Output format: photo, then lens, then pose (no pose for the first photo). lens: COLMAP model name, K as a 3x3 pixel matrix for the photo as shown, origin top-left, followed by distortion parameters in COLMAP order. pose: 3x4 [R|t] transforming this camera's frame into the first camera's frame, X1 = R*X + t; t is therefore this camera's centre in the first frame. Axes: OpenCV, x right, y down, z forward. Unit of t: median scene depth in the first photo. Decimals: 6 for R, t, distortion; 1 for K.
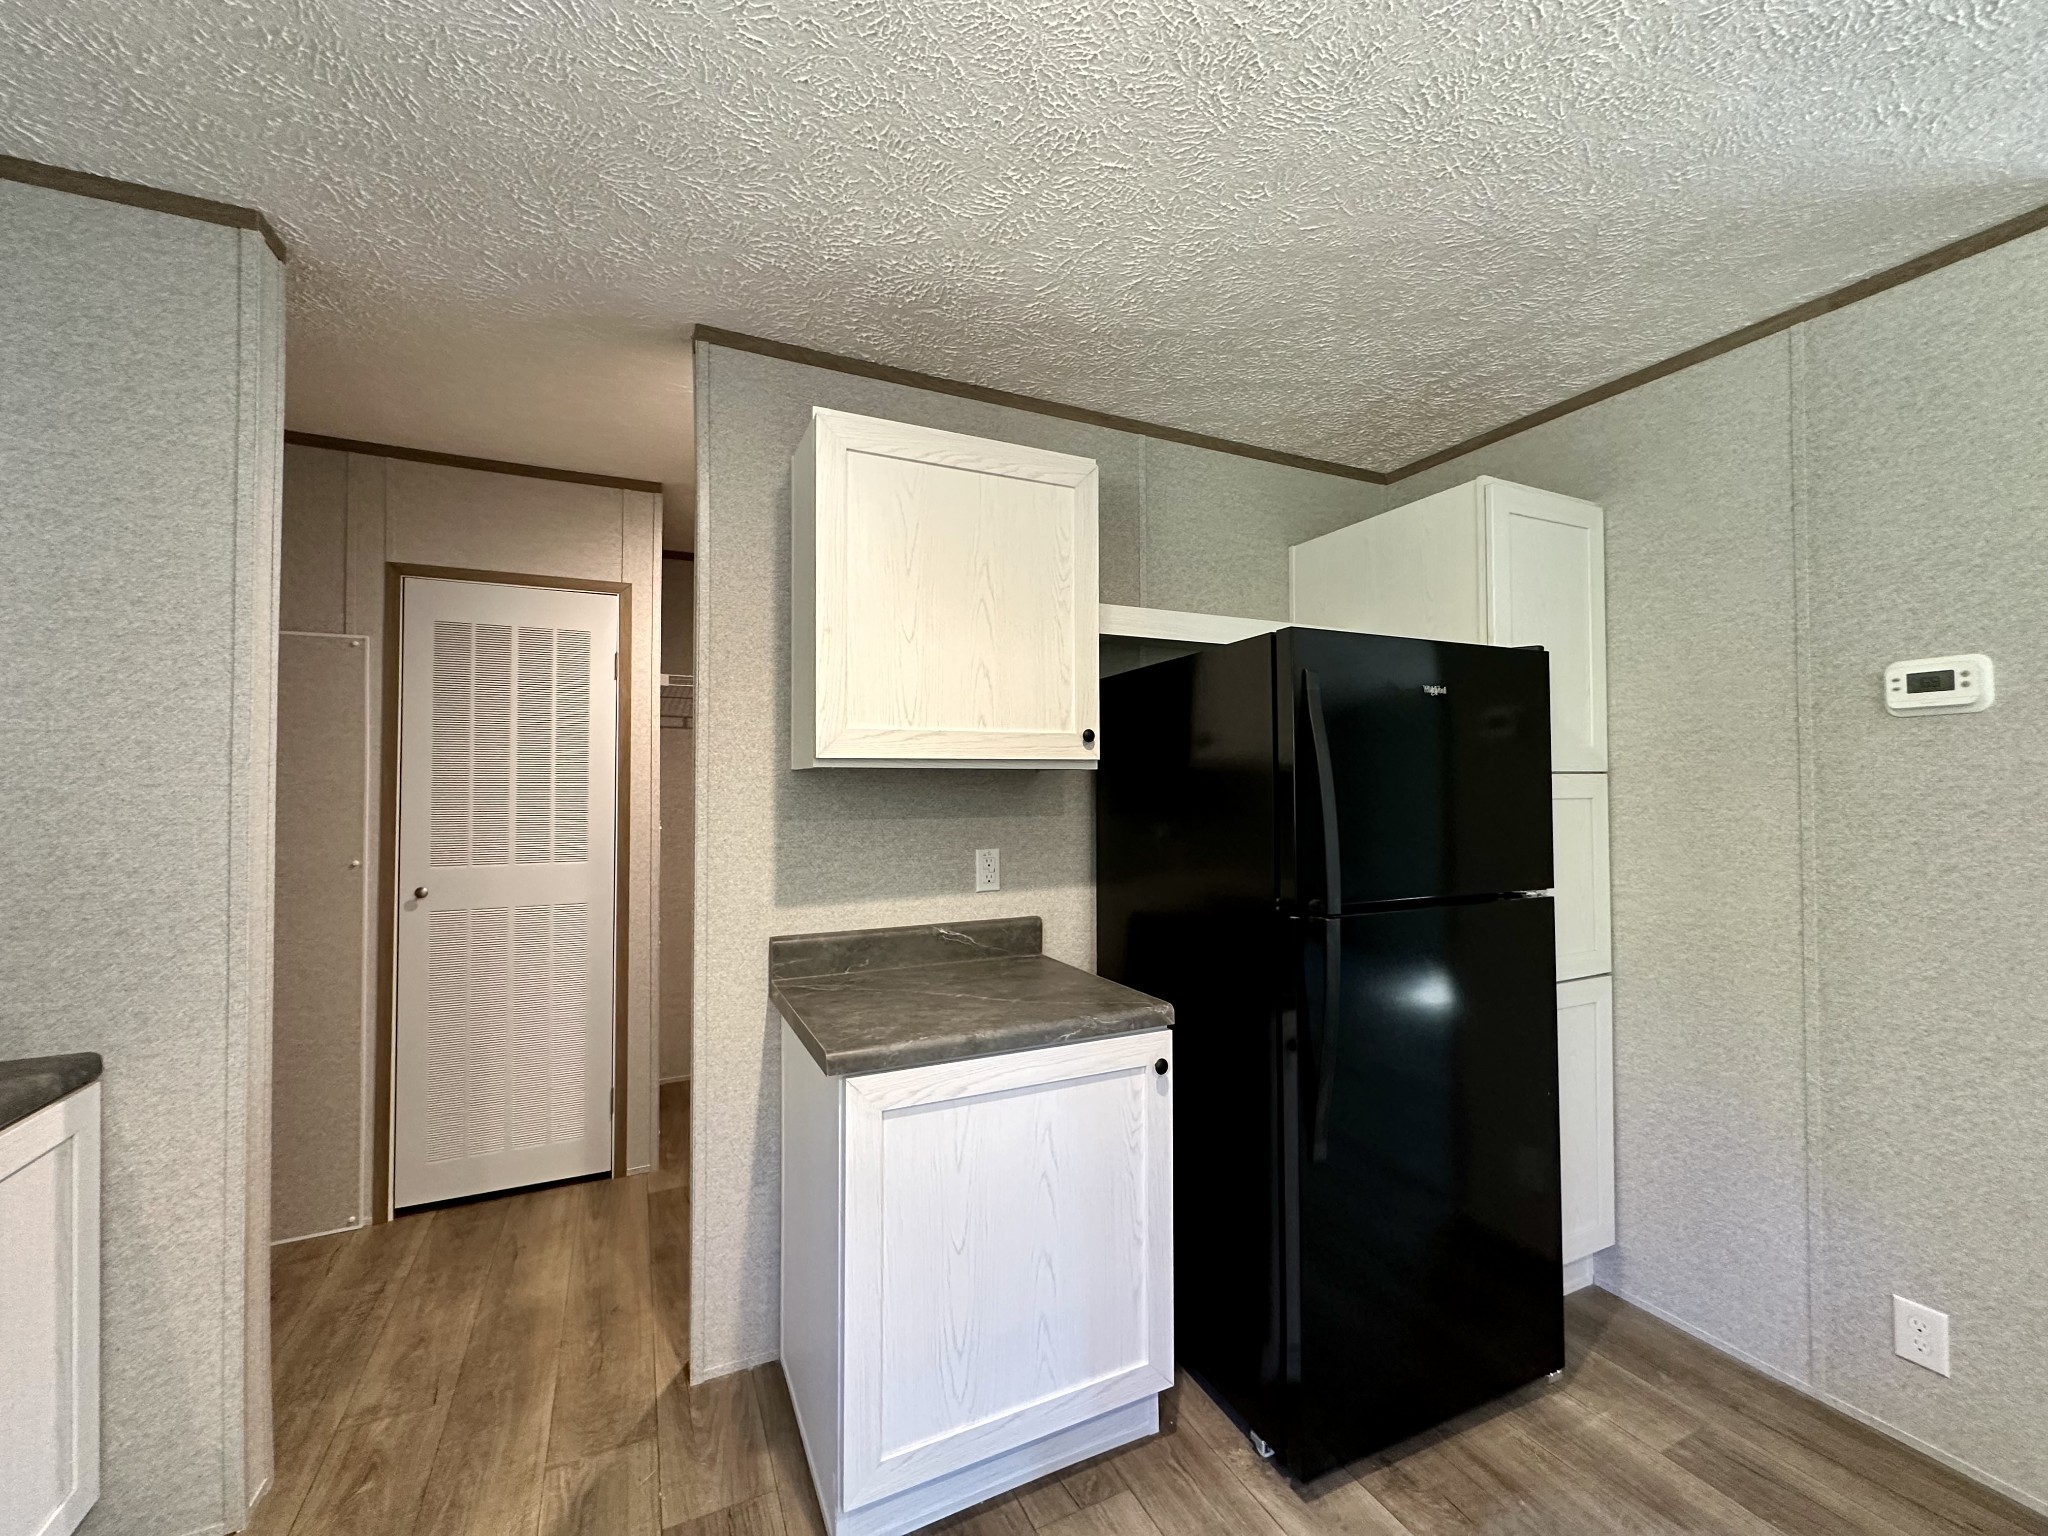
lens RADIAL K [[818.2, 0, 1024.0], [0, 818.2, 768.0], [0, 0, 1]] dist [-0.004949, 0.000020]
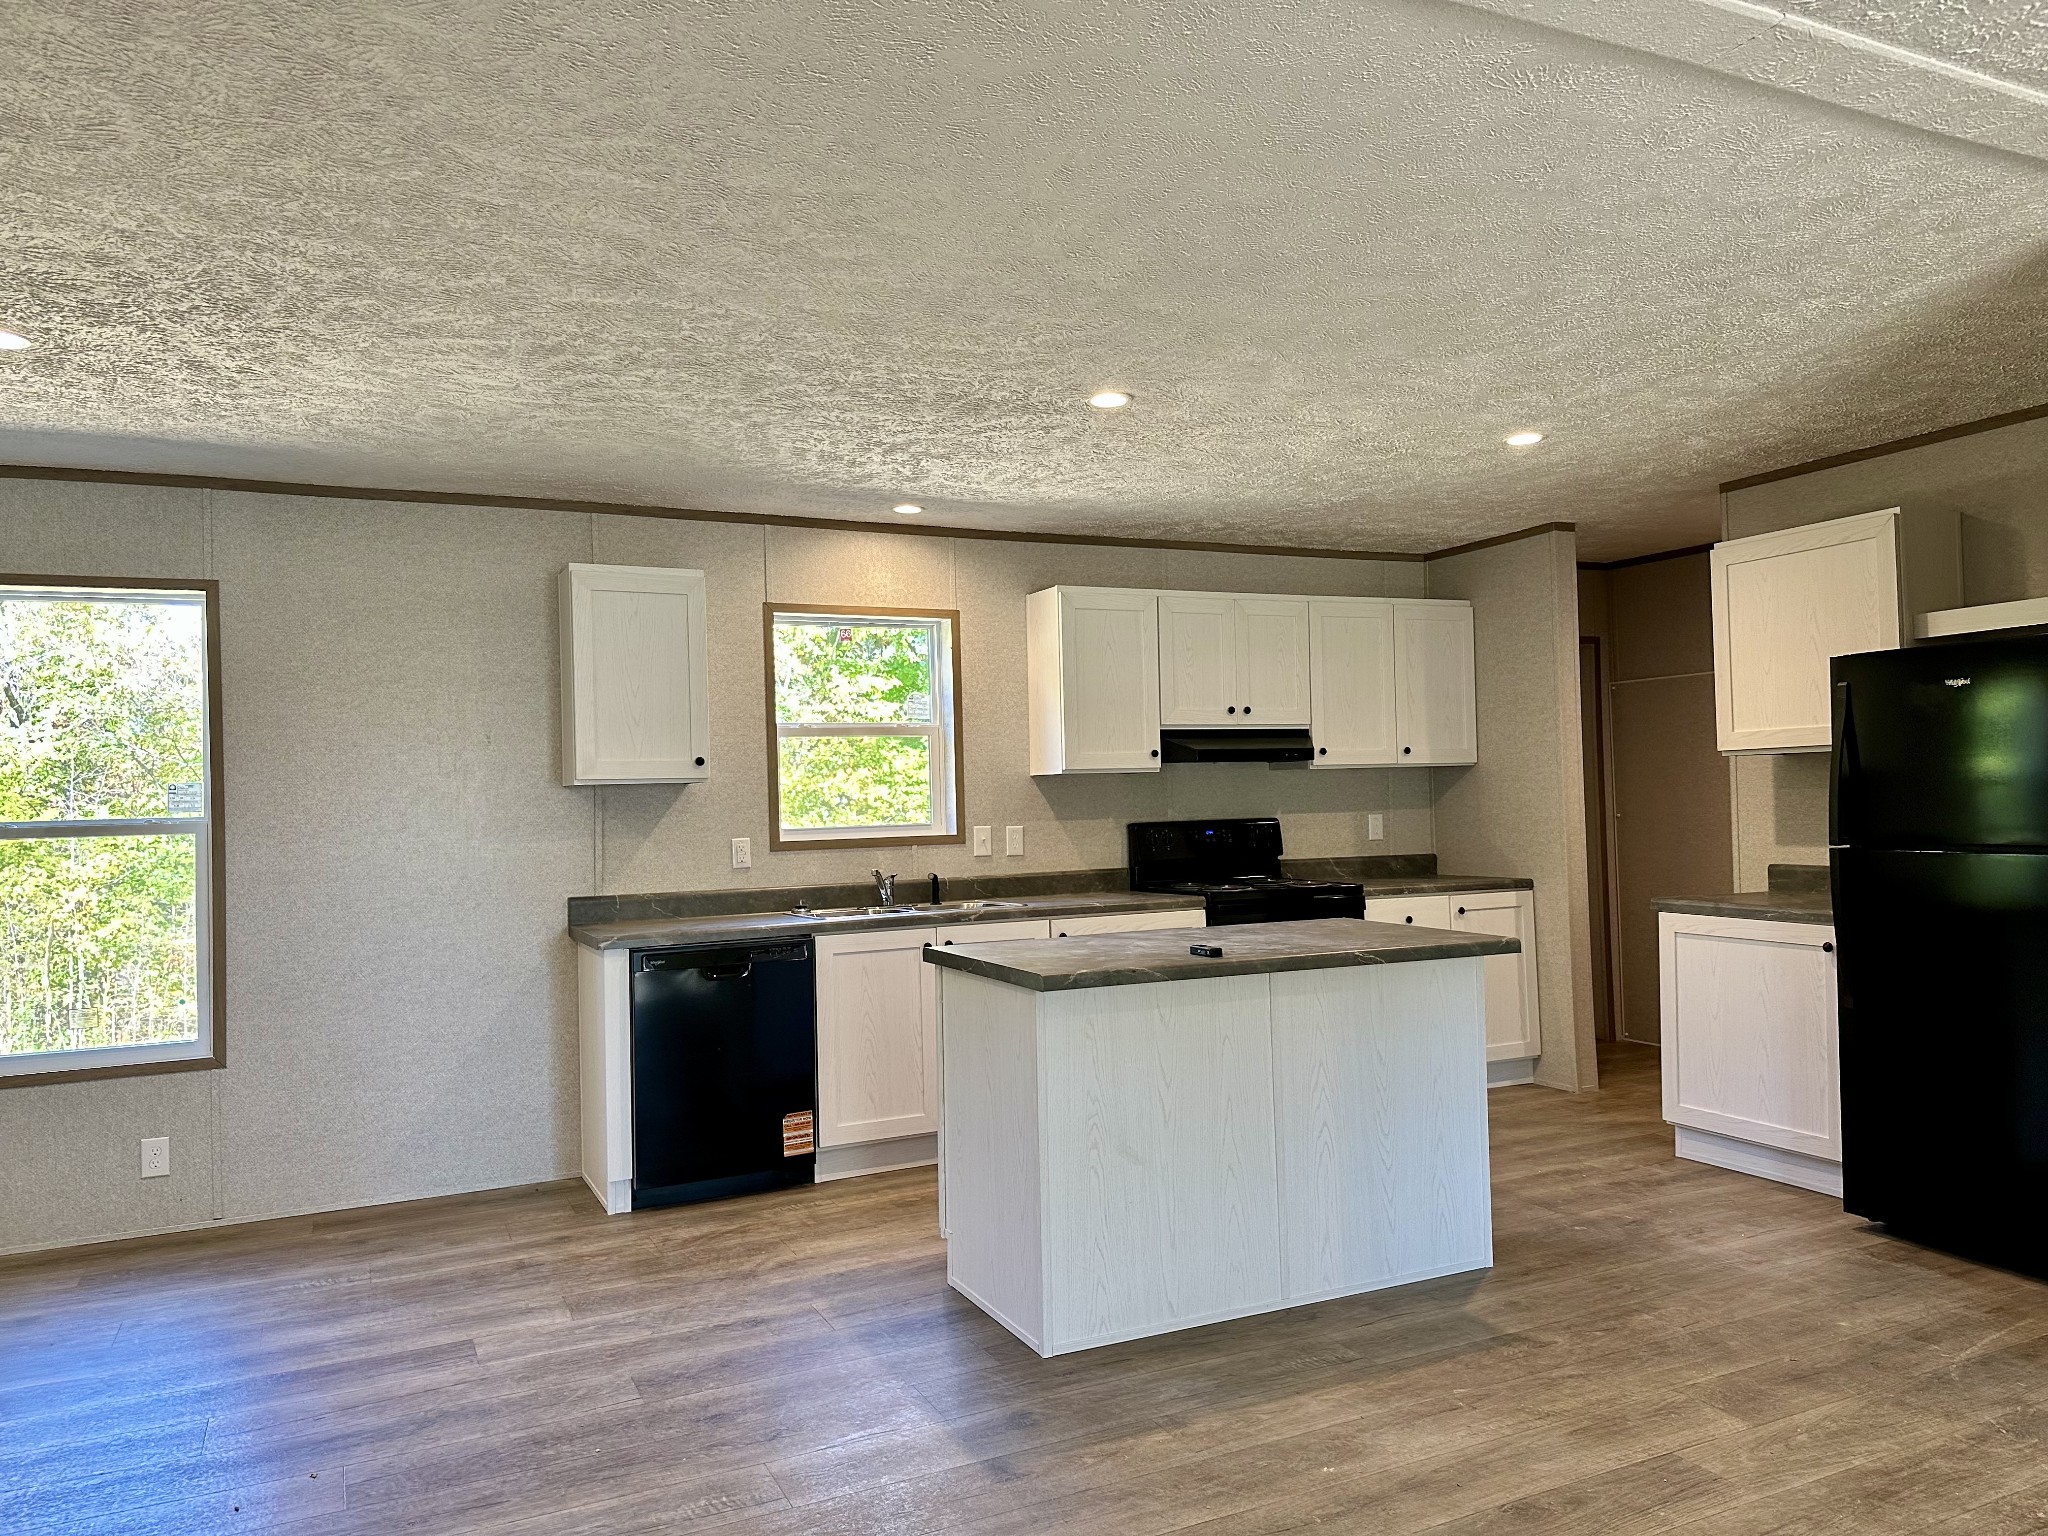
lens RADIAL K [[1428.7, 0, 1018.7], [0, 1428.7, 770.5], [0, 0, 1]] dist [0.149419, -0.261521]
pose [[-0.004186, -0.016776, -0.999851, 2.882674], [0.048516, 0.998678, -0.016959, 0.008896], [0.998814, -0.048580, -0.003366, -0.479397]]
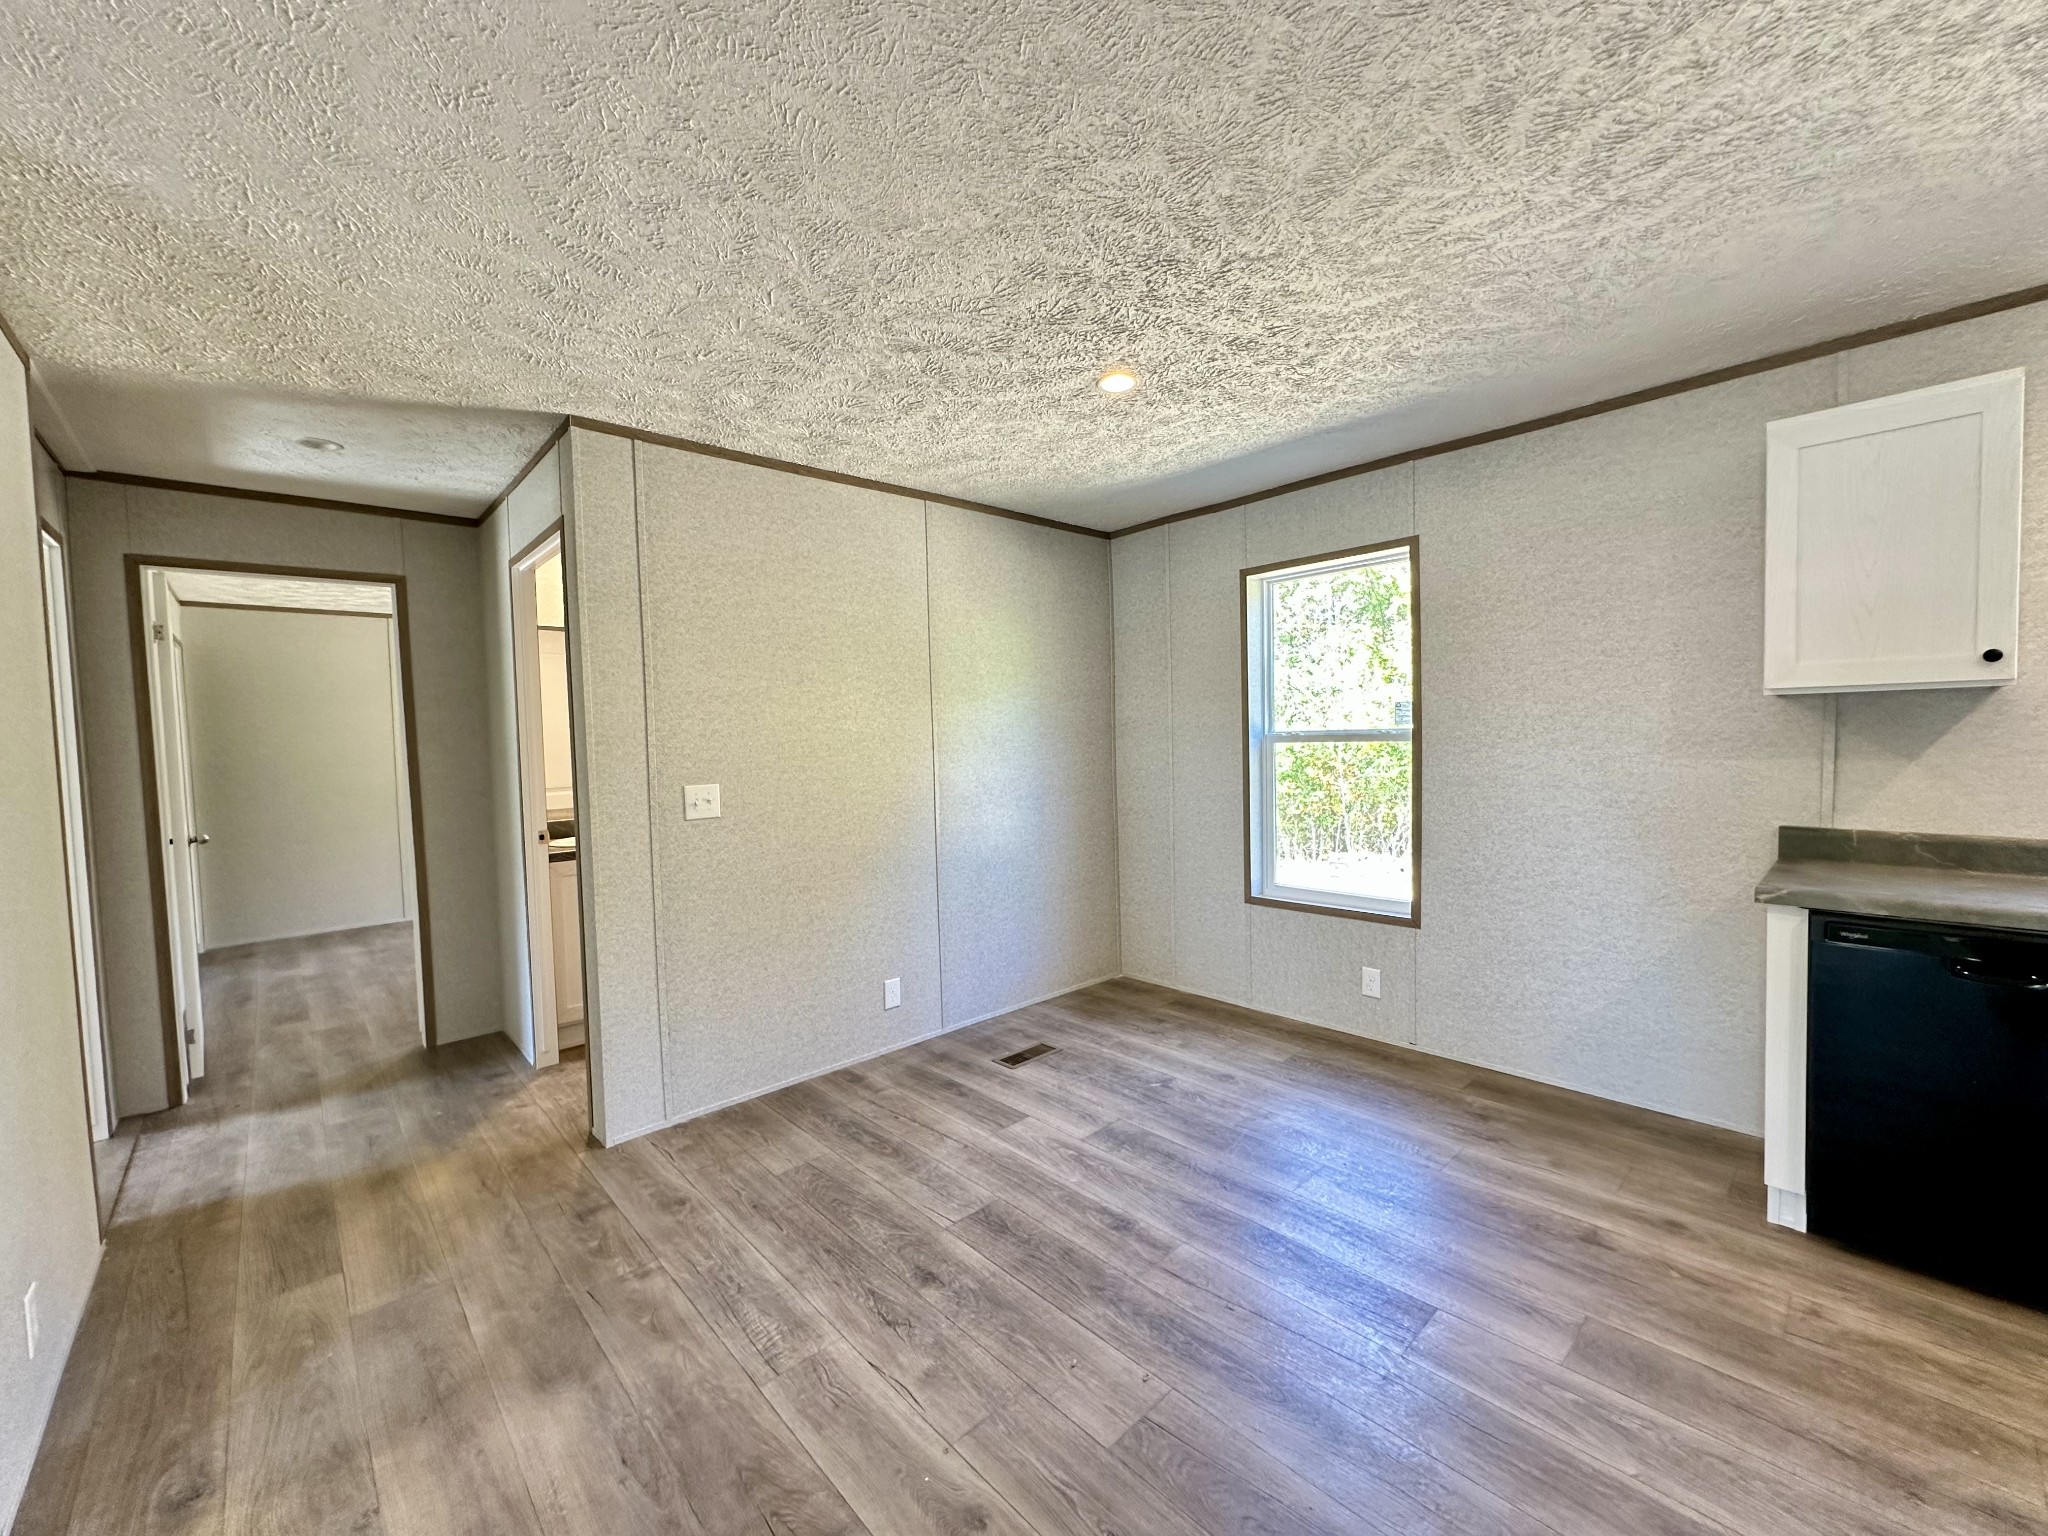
lens RADIAL K [[814.9, 0, 1021.9], [0, 814.9, 768.5], [0, 0, 1]] dist [-0.000507, -0.000269]
pose [[-0.953614, 0.041403, -0.298170, 1.526328], [0.035922, 0.999070, 0.023839, -0.010393], [0.298880, 0.012022, -0.954215, -0.452465]]
